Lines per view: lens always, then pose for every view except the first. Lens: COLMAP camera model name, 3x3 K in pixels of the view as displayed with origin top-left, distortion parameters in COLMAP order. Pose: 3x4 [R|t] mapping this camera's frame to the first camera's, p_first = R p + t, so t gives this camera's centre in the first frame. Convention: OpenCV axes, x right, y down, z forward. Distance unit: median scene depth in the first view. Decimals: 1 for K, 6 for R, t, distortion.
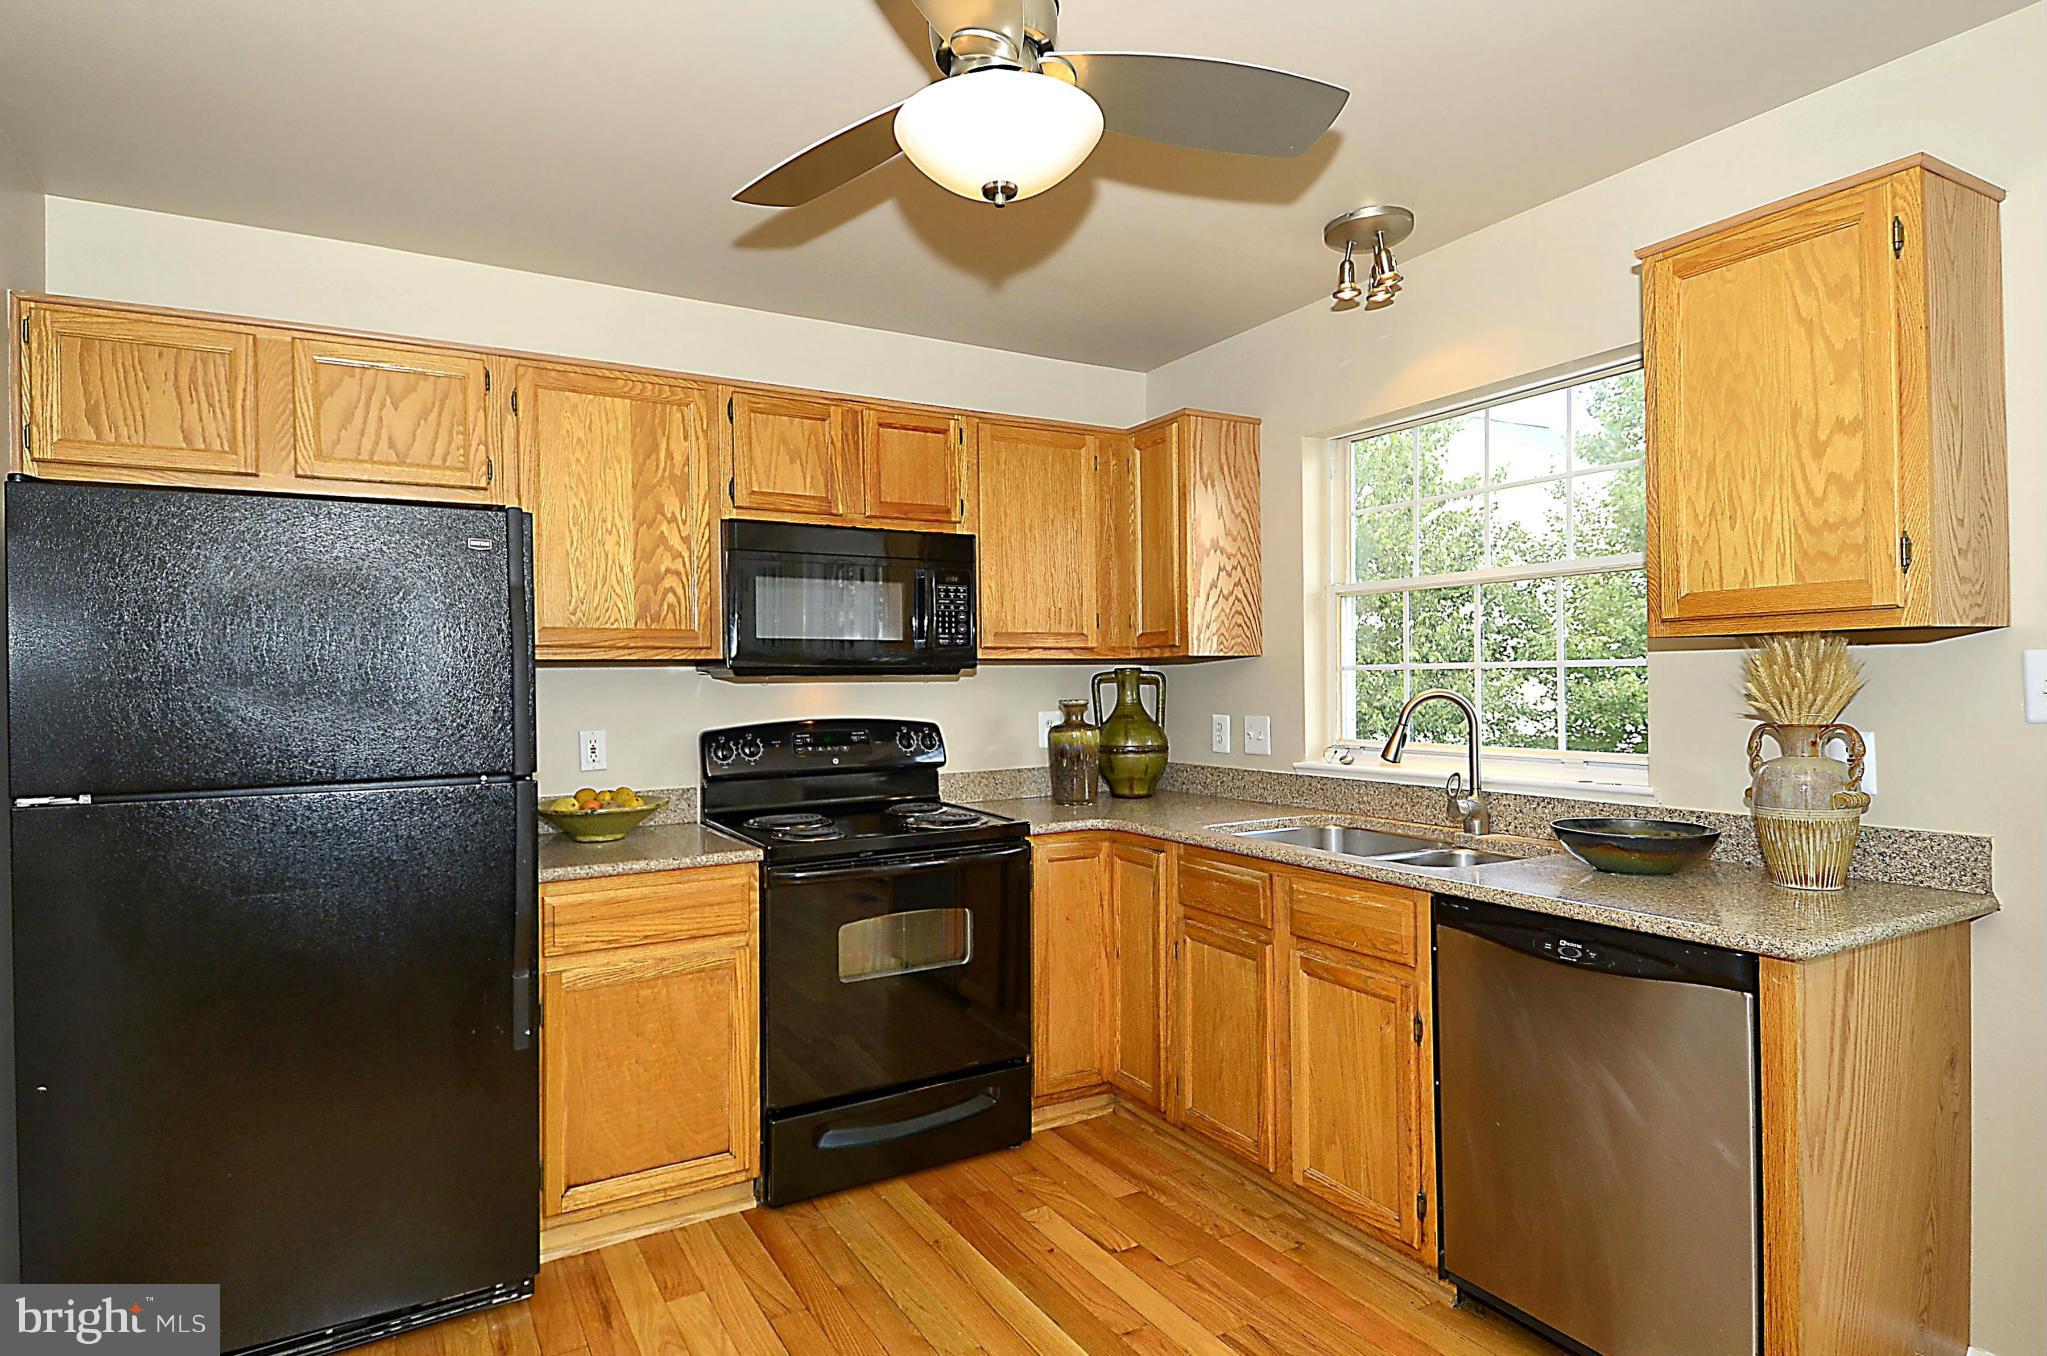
lens RADIAL K [[1096.6, 0, 988.3], [0, 1096.6, 681.0], [0, 0, 1]] dist [0.035642, -0.028884]
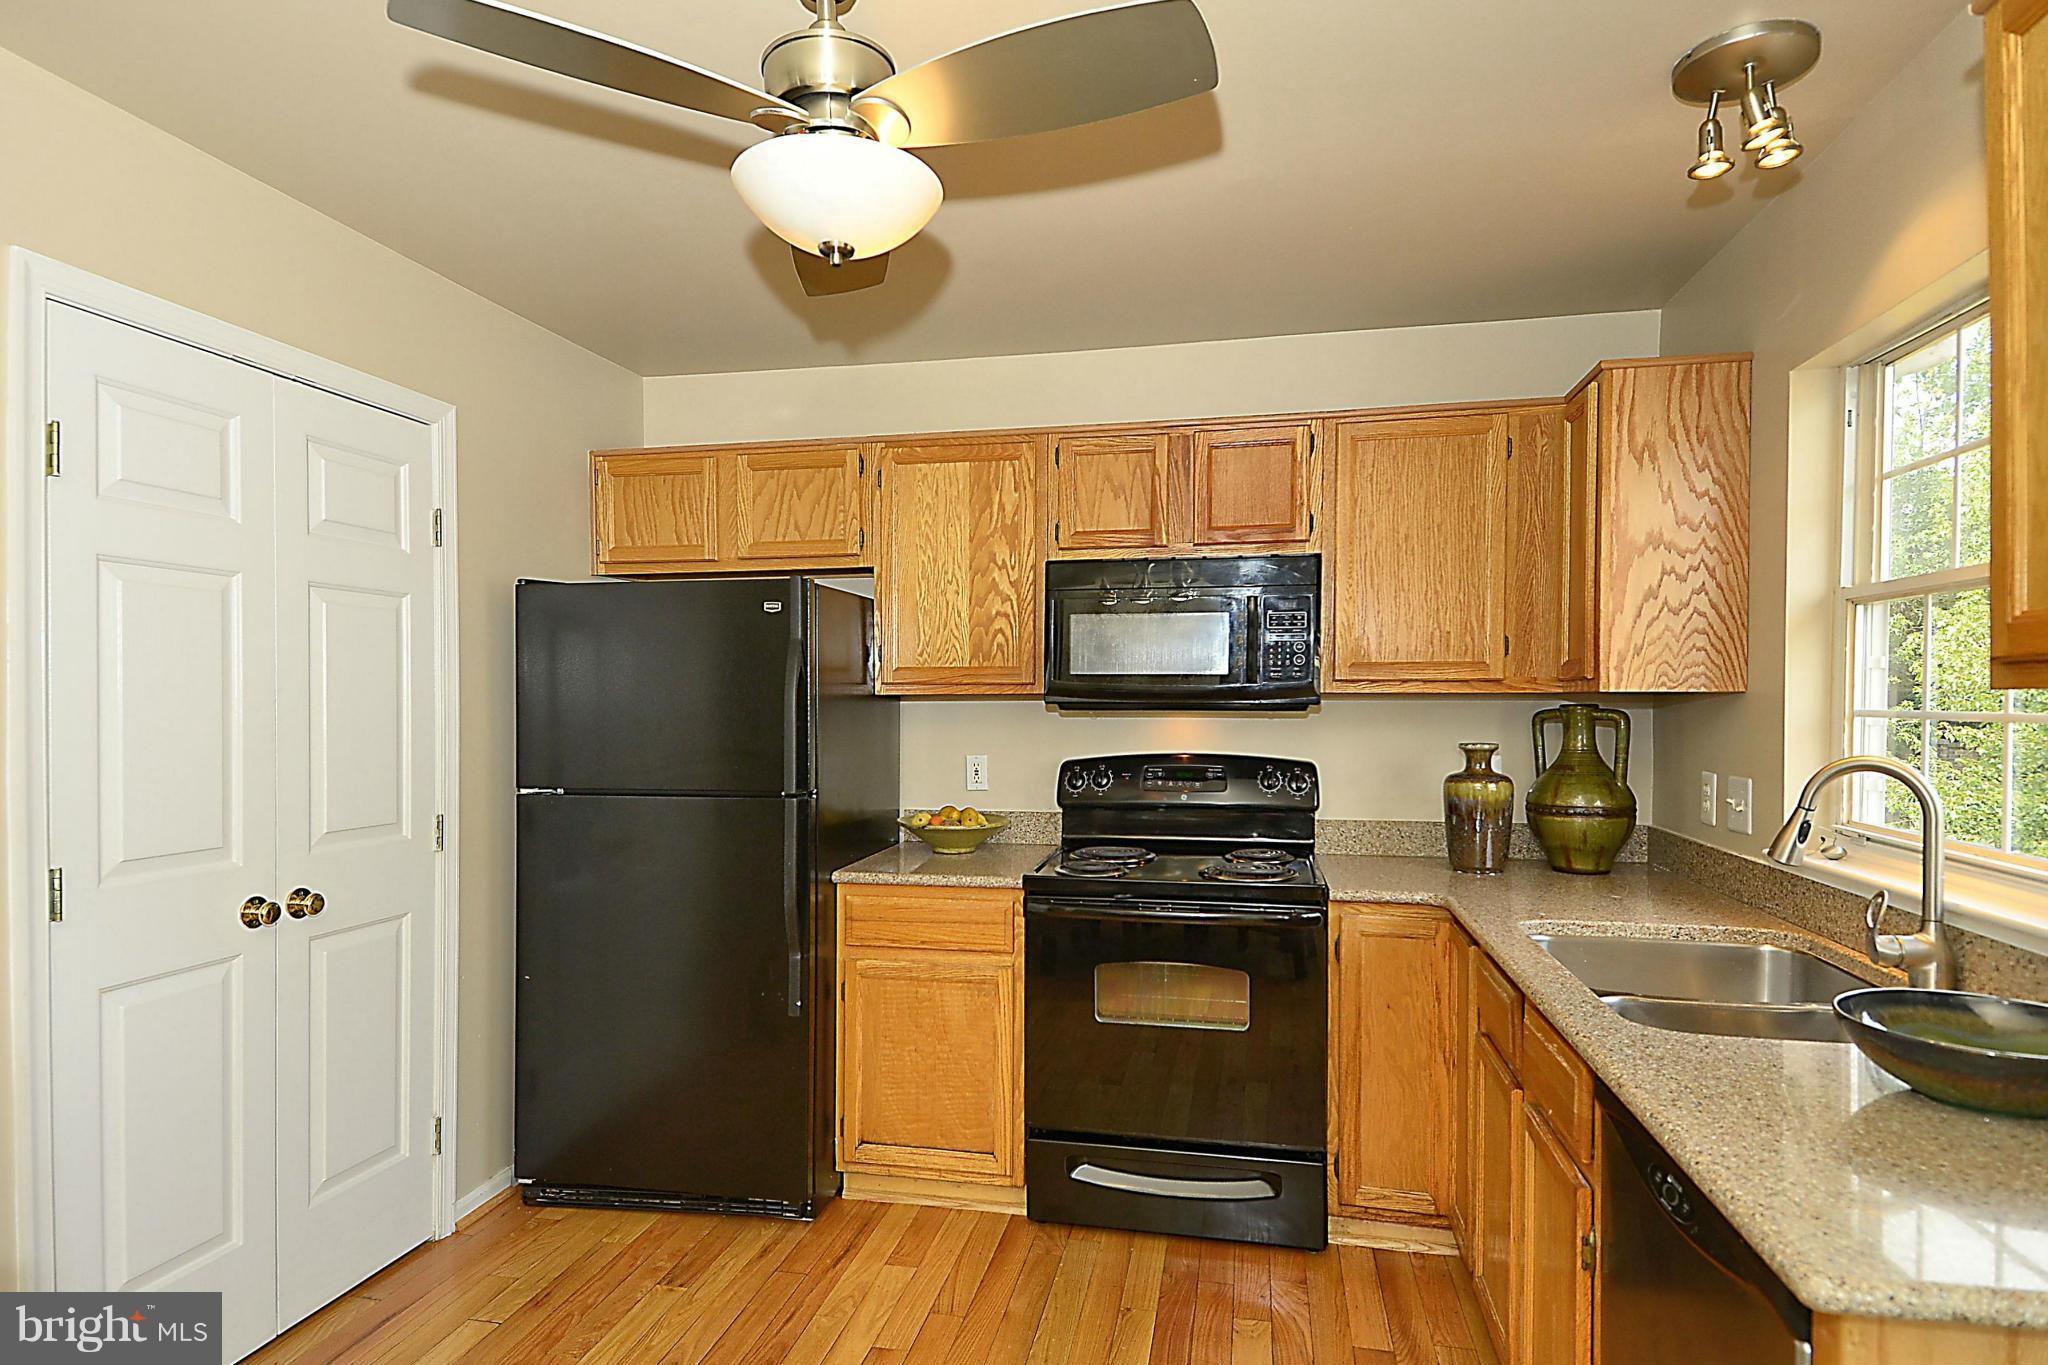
lens RADIAL K [[1097.1, 0, 1020.2], [0, 1097.1, 703.5], [0, 0, 1]] dist [0.035642, -0.028884]
pose [[0.747927, 0.014909, -0.663614, 0.410459], [-0.007593, 0.999874, 0.013906, -0.023677], [0.663738, -0.005362, 0.747946, 0.180304]]
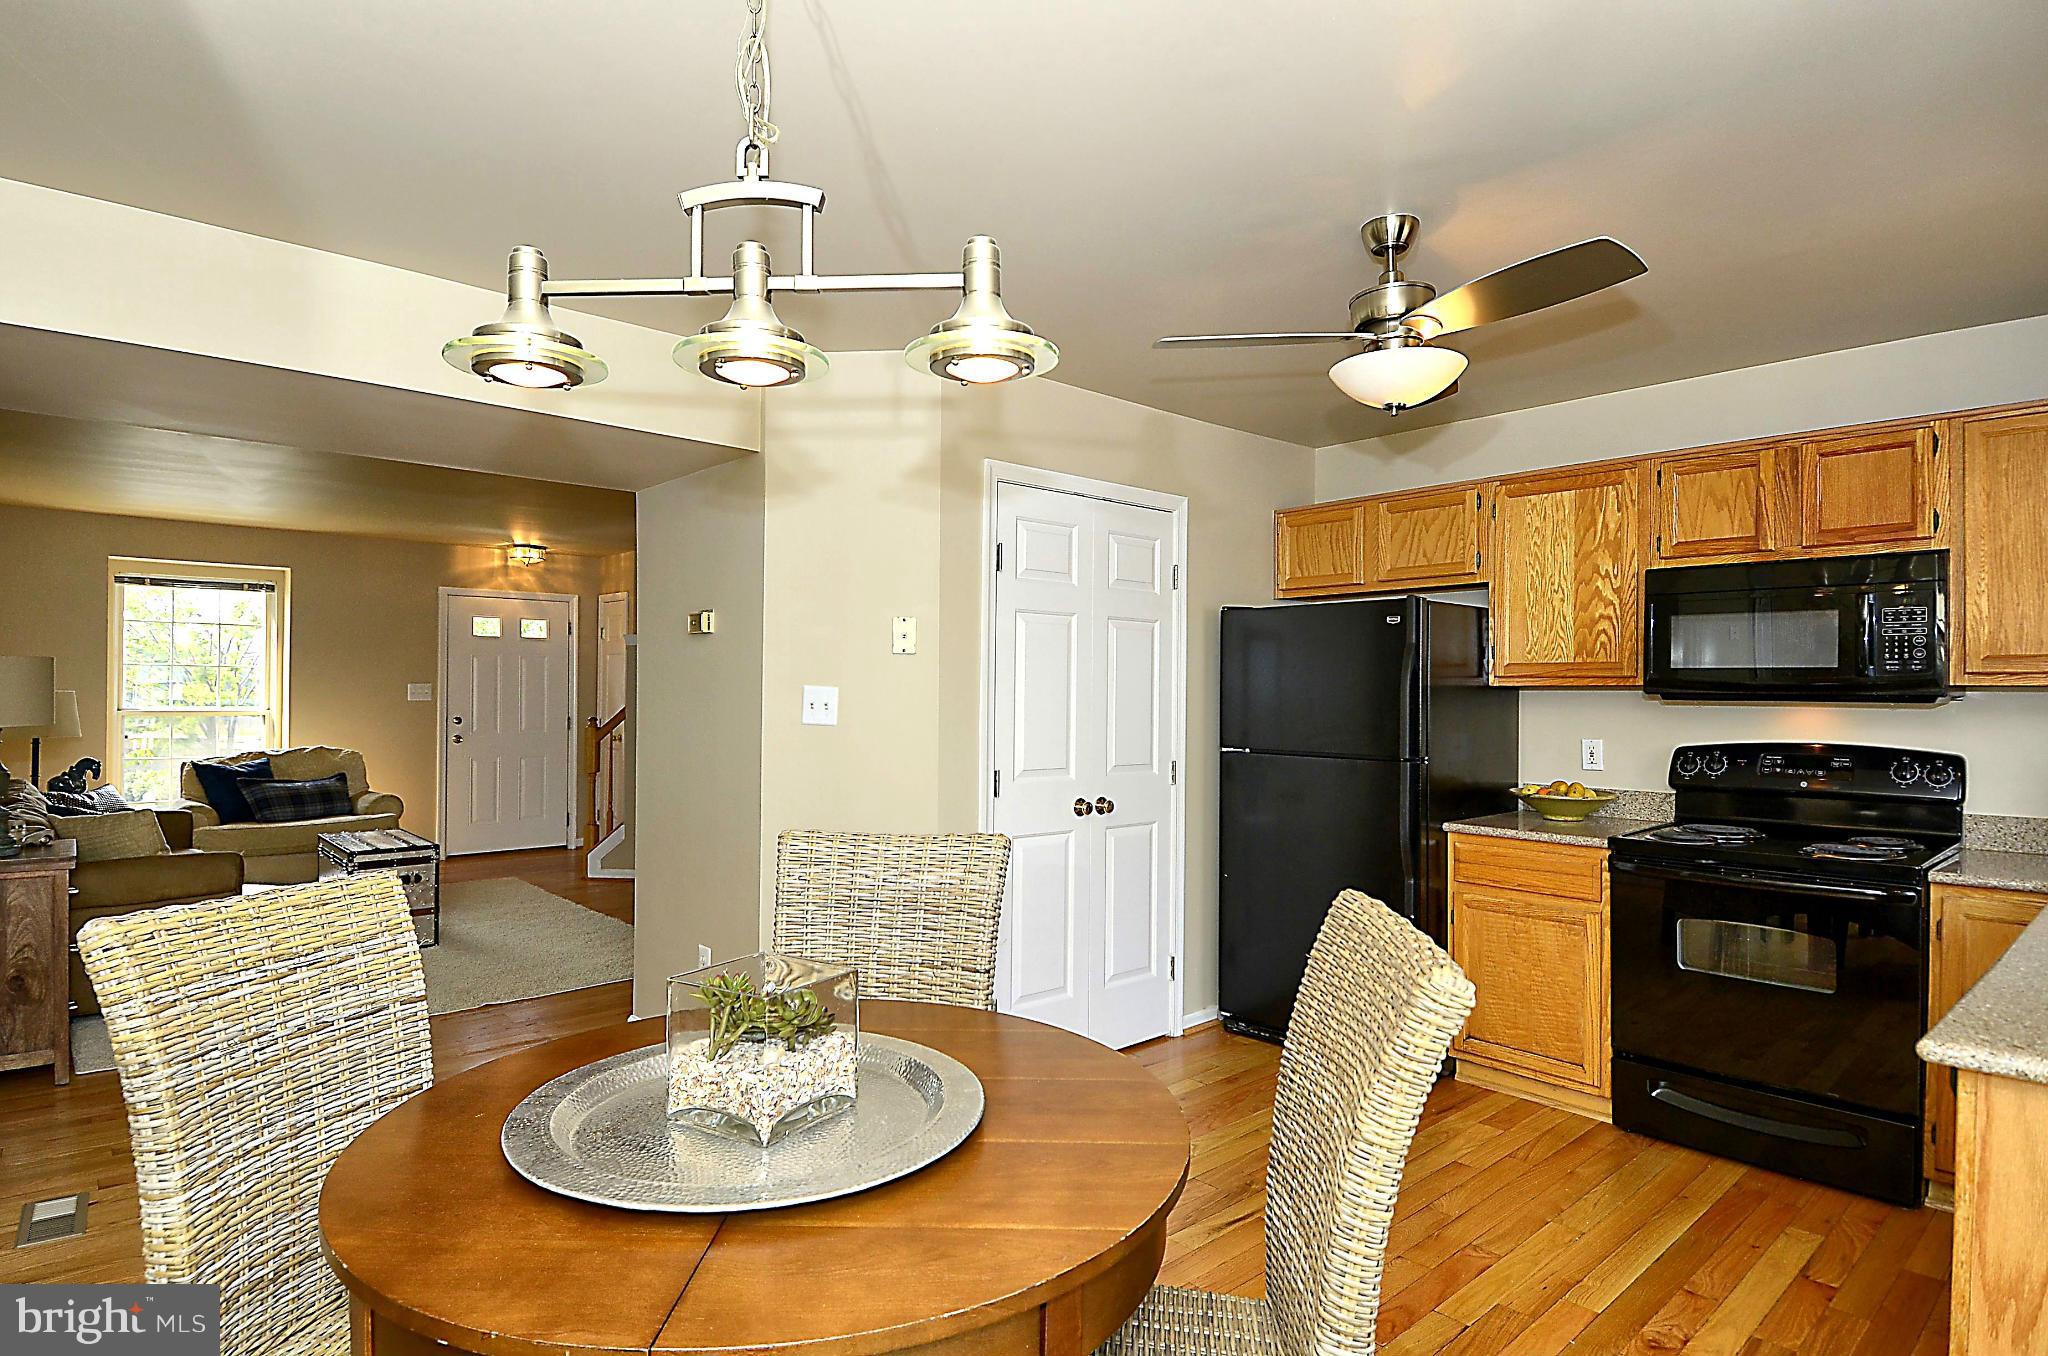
lens RADIAL K [[1077.9, 0, 1012.8], [0, 1077.9, 684.3], [0, 0, 1]] dist [0.037756, -0.025100]
pose [[0.208482, 0.007324, -0.977999, 0.732058], [-0.008577, 0.999947, 0.005660, -0.020992], [0.977989, 0.007209, 0.208534, 0.061773]]
